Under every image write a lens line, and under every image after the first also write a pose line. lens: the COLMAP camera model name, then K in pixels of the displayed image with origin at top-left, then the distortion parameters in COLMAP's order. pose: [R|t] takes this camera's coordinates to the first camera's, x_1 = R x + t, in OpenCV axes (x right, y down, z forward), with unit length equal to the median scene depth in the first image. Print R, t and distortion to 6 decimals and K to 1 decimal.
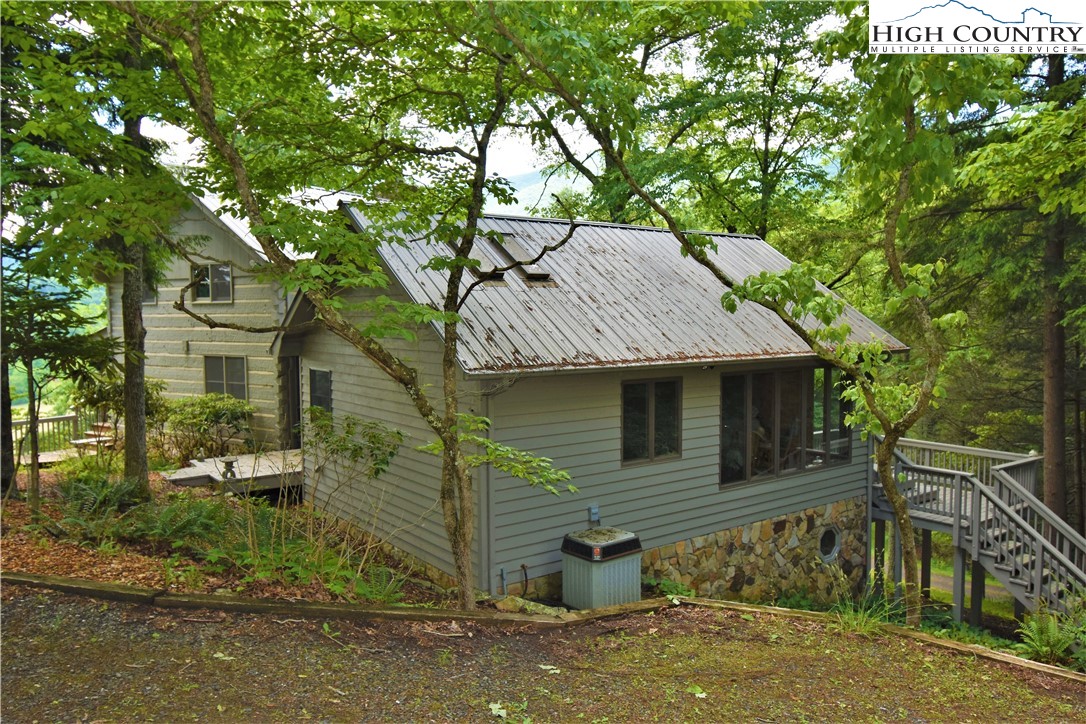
lens RADIAL K [[806.9, 0, 547.3], [0, 806.9, 360.7], [0, 0, 1]] dist [0.000877, 0.000428]
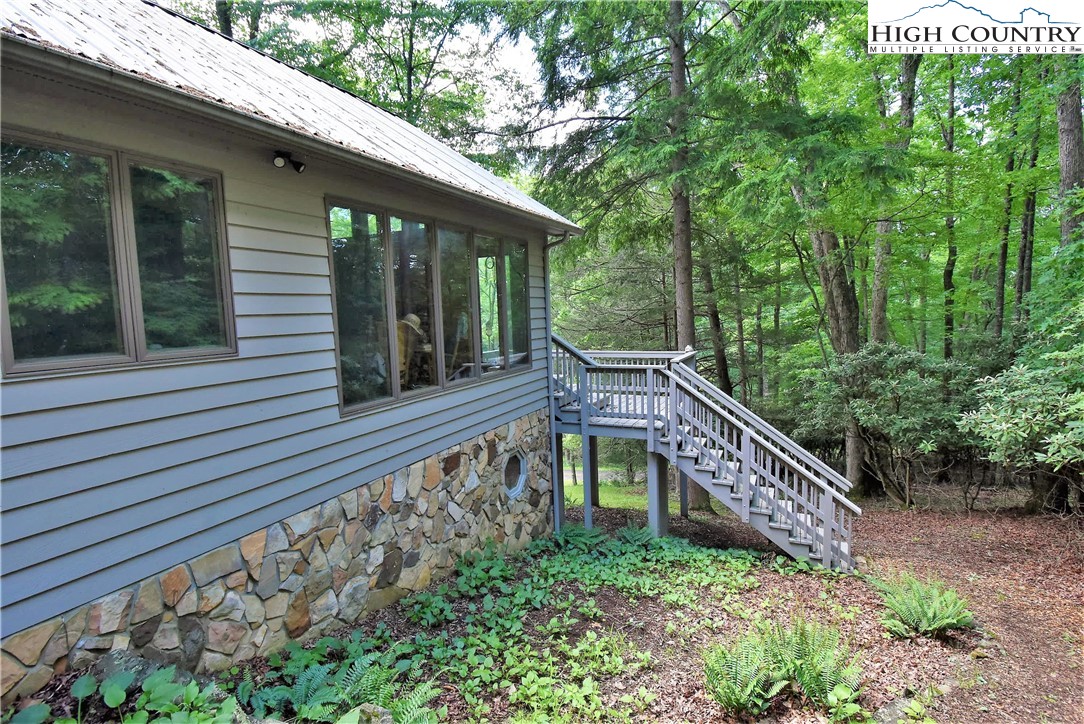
lens RADIAL K [[513.7, 0, 545.4], [0, 513.7, 361.4], [0, 0, 1]] dist [0.002532, -0.000017]
pose [[0.882472, -0.070517, 0.465049, 0.163611], [0.060438, 0.997502, 0.036568, 0.109898], [-0.466466, -0.004164, 0.884529, 0.584907]]
